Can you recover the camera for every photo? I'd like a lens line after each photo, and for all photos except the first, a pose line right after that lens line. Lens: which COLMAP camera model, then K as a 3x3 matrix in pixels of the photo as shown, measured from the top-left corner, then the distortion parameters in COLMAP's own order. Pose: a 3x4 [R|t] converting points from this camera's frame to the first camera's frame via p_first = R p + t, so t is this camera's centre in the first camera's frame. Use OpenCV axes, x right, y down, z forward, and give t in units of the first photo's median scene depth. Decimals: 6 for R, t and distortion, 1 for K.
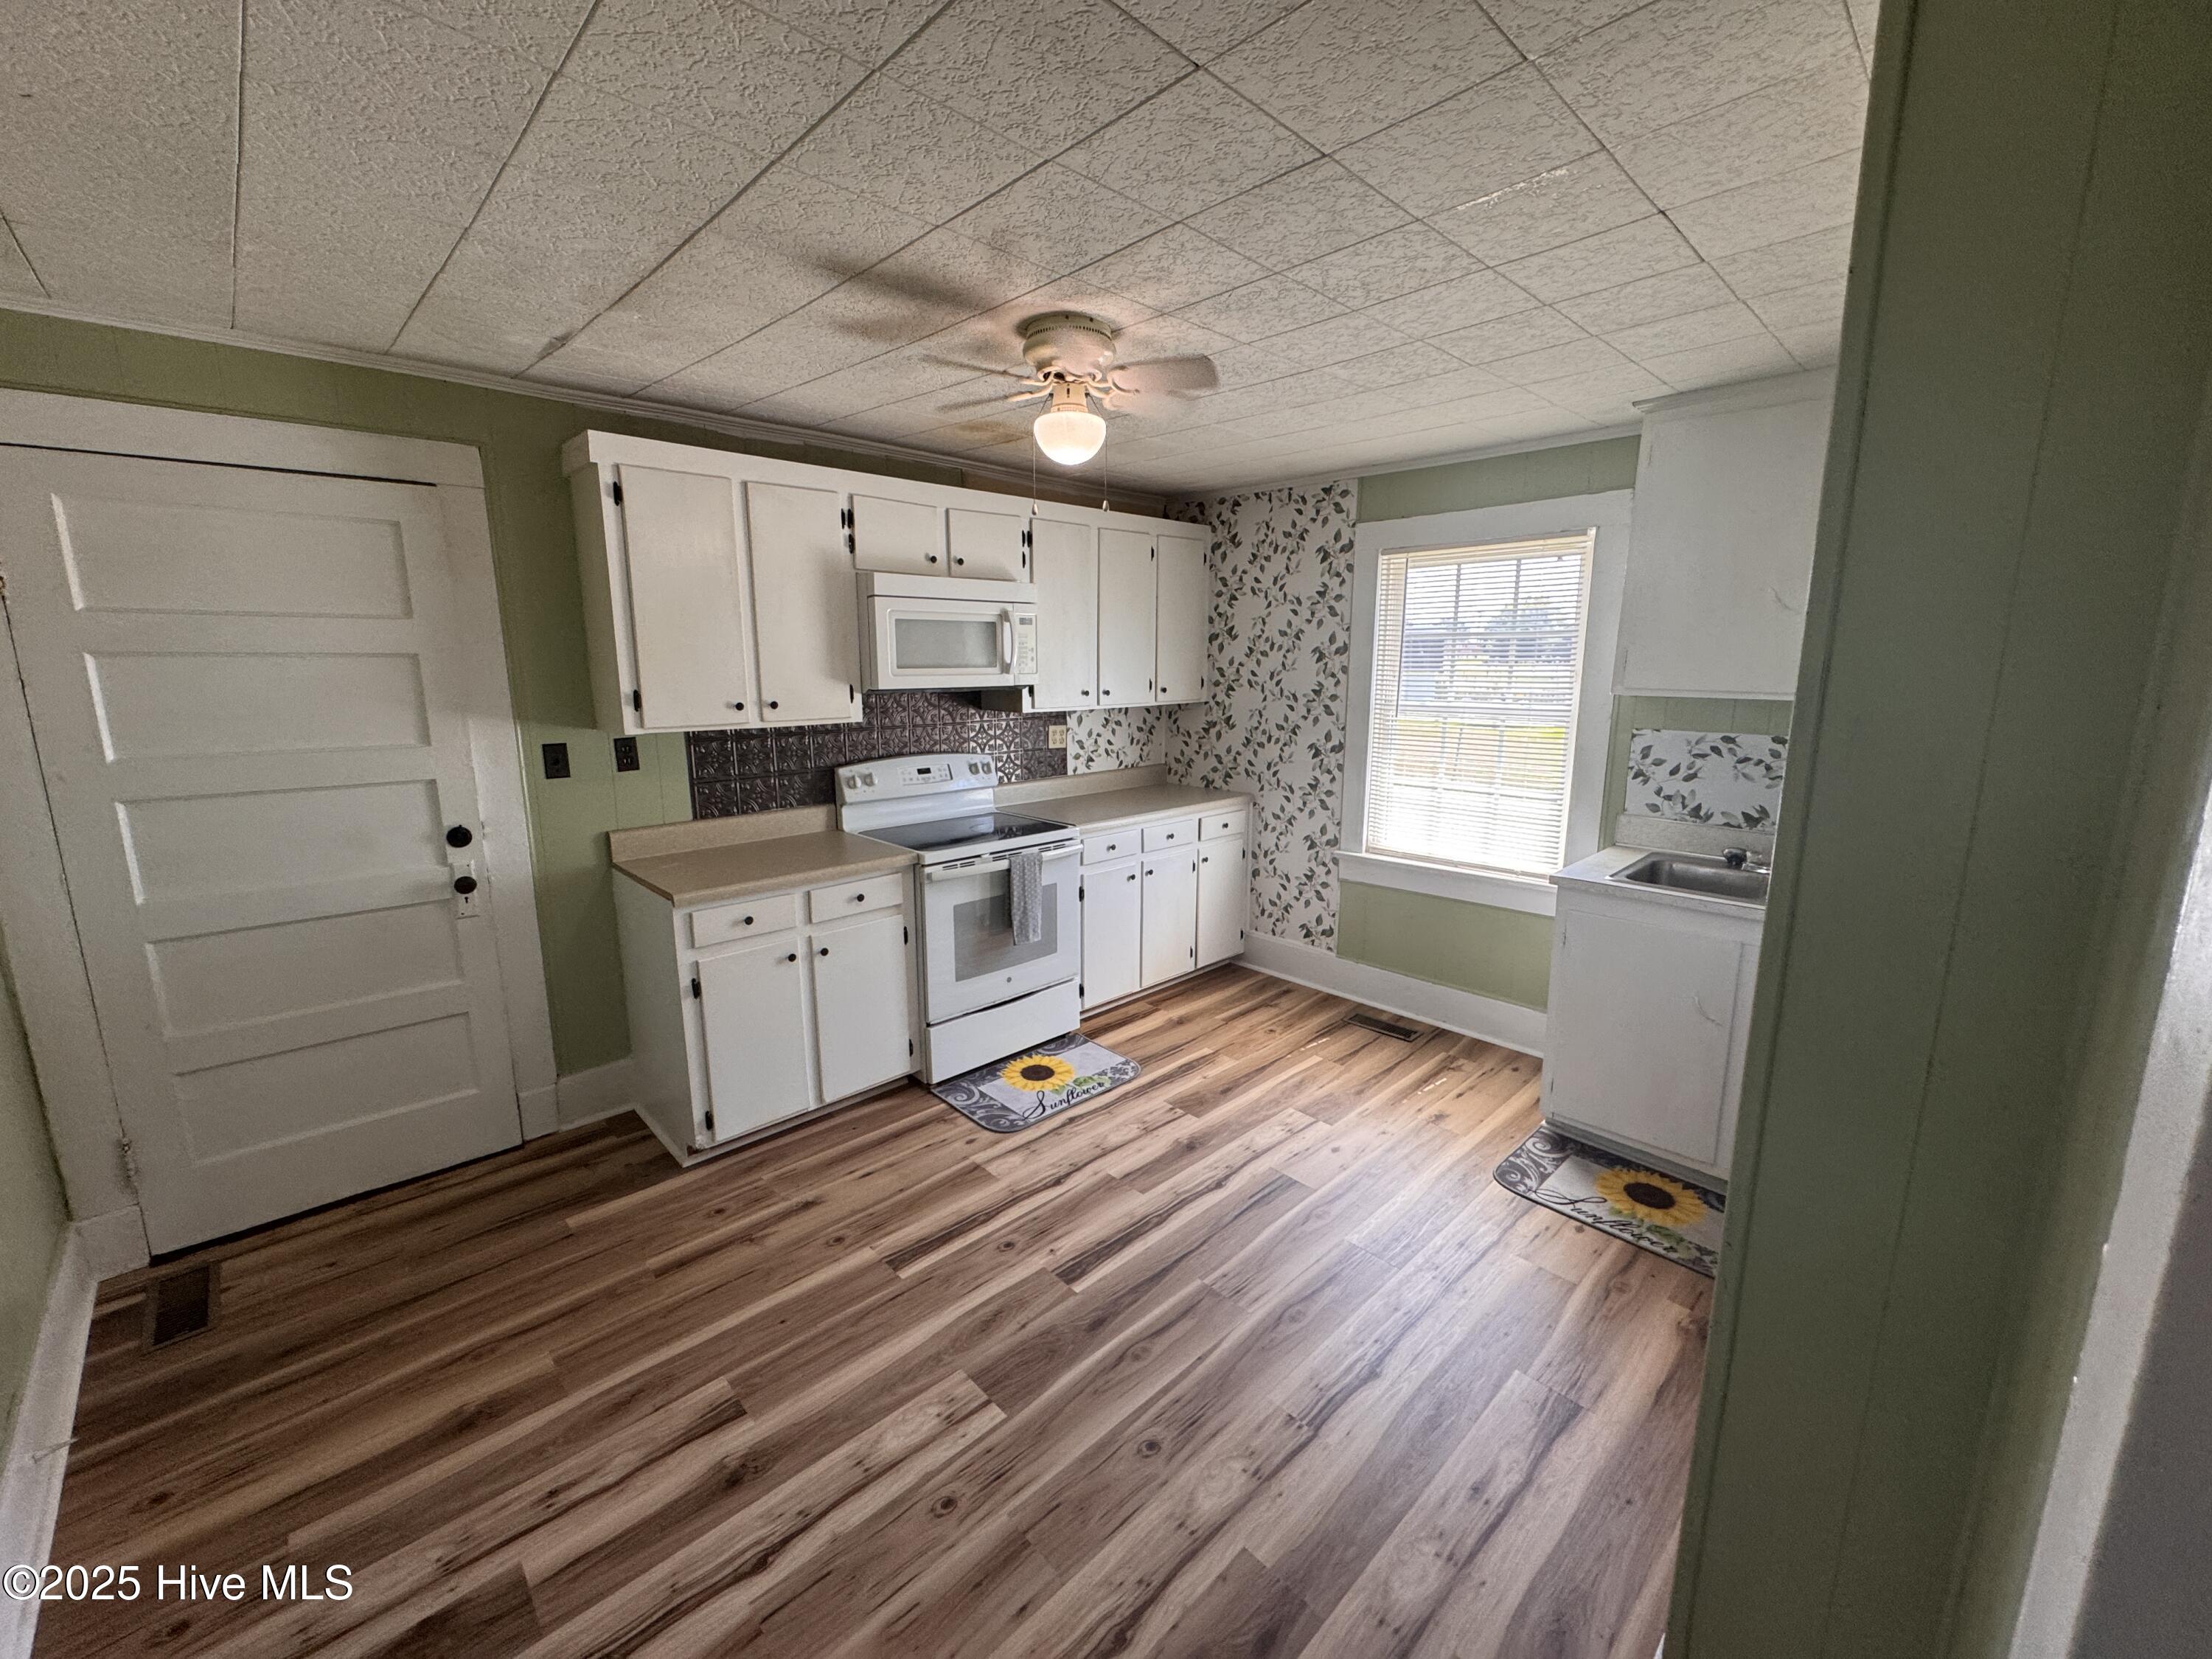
lens RADIAL K [[882.9, 0, 1102.7], [0, 882.9, 828.7], [0, 0, 1]] dist [-0.001791, 0.000675]
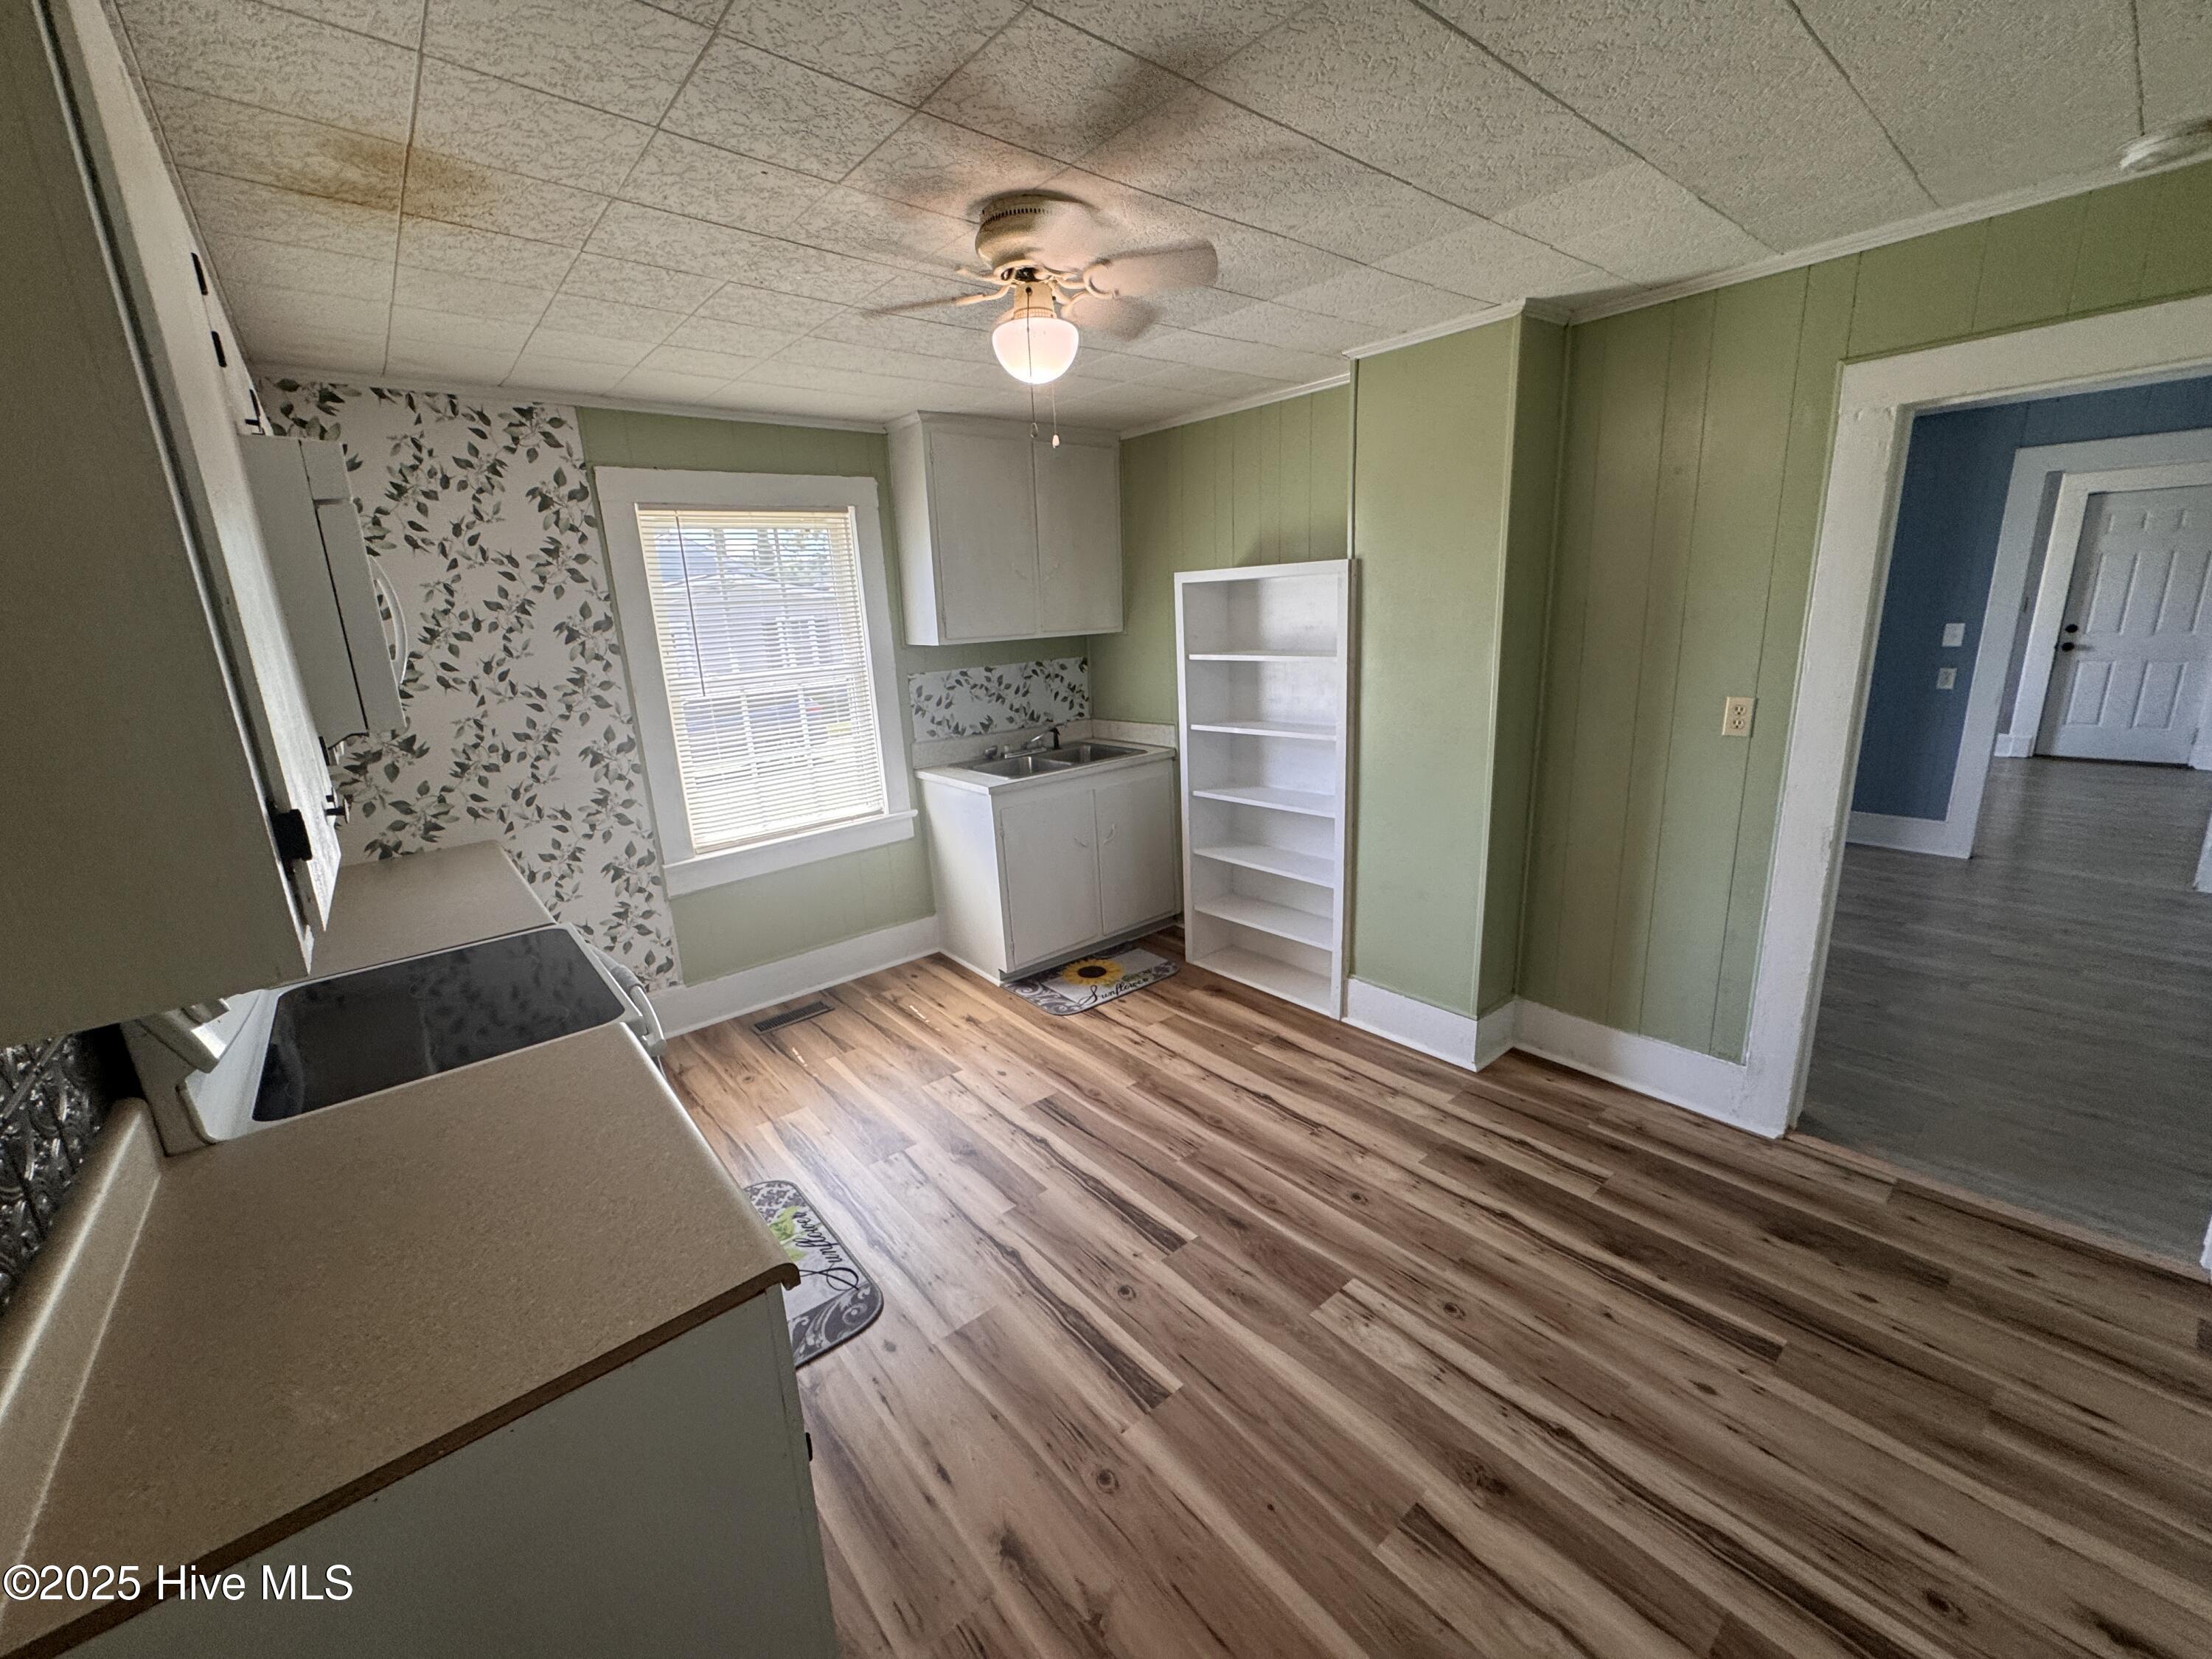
lens RADIAL K [[882.9, 0, 1104.8], [0, 882.9, 826.9], [0, 0, 1]] dist [-0.001791, 0.000675]
pose [[0.068334, -0.247400, 0.966501, -0.644706], [0.241682, 0.944015, 0.224557, -0.123664], [-0.967947, 0.218241, 0.124301, 0.624562]]
